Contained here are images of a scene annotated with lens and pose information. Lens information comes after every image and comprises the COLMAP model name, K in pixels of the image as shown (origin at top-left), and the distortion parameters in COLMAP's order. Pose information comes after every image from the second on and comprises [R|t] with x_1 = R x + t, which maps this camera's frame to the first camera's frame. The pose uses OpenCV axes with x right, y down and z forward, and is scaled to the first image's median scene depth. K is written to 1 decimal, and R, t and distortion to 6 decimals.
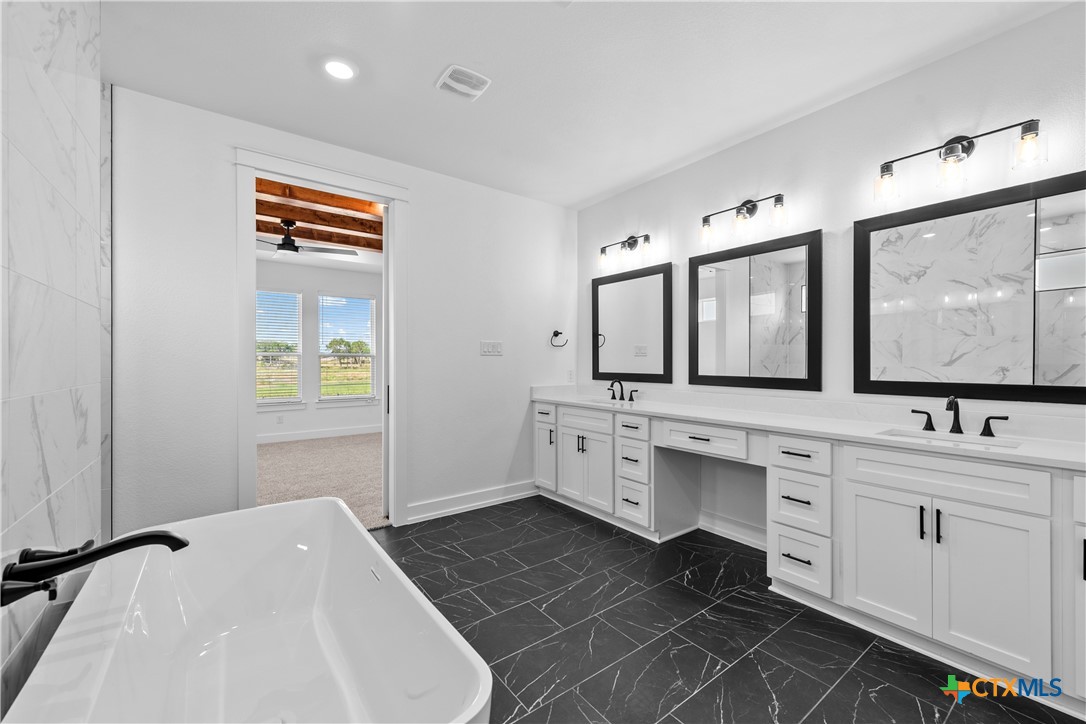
lens RADIAL K [[434.0, 0, 547.8], [0, 434.0, 359.6], [0, 0, 1]] dist [0.003678, -0.000352]
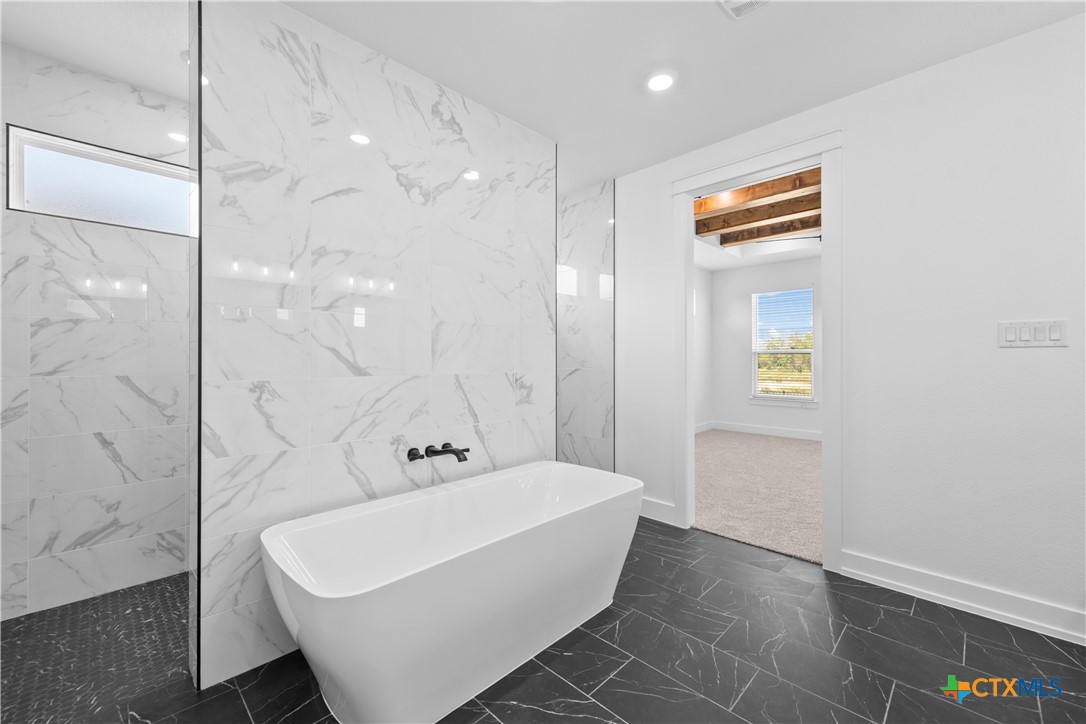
lens RADIAL K [[434.0, 0, 548.4], [0, 434.0, 356.9], [0, 0, 1]] dist [0.003678, -0.000352]
pose [[0.142427, -0.002616, -0.989802, 0.343417], [0.004095, 0.999990, -0.002054, 0.001343], [0.989797, -0.003760, 0.142436, 0.377874]]
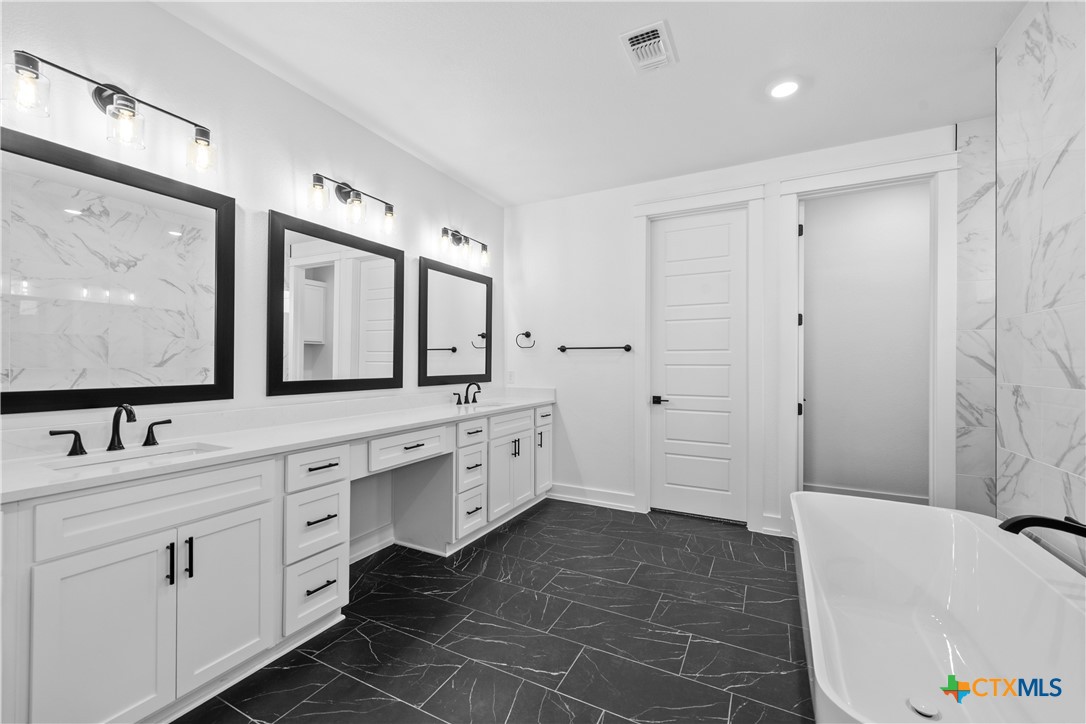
lens RADIAL K [[434.0, 0, 547.9], [0, 434.0, 364.2], [0, 0, 1]] dist [0.003678, -0.000352]
pose [[-0.436970, -0.001725, 0.899474, -0.460966], [-0.006893, 0.999975, -0.001431, 0.005795], [-0.899450, -0.006826, -0.436971, 0.885628]]
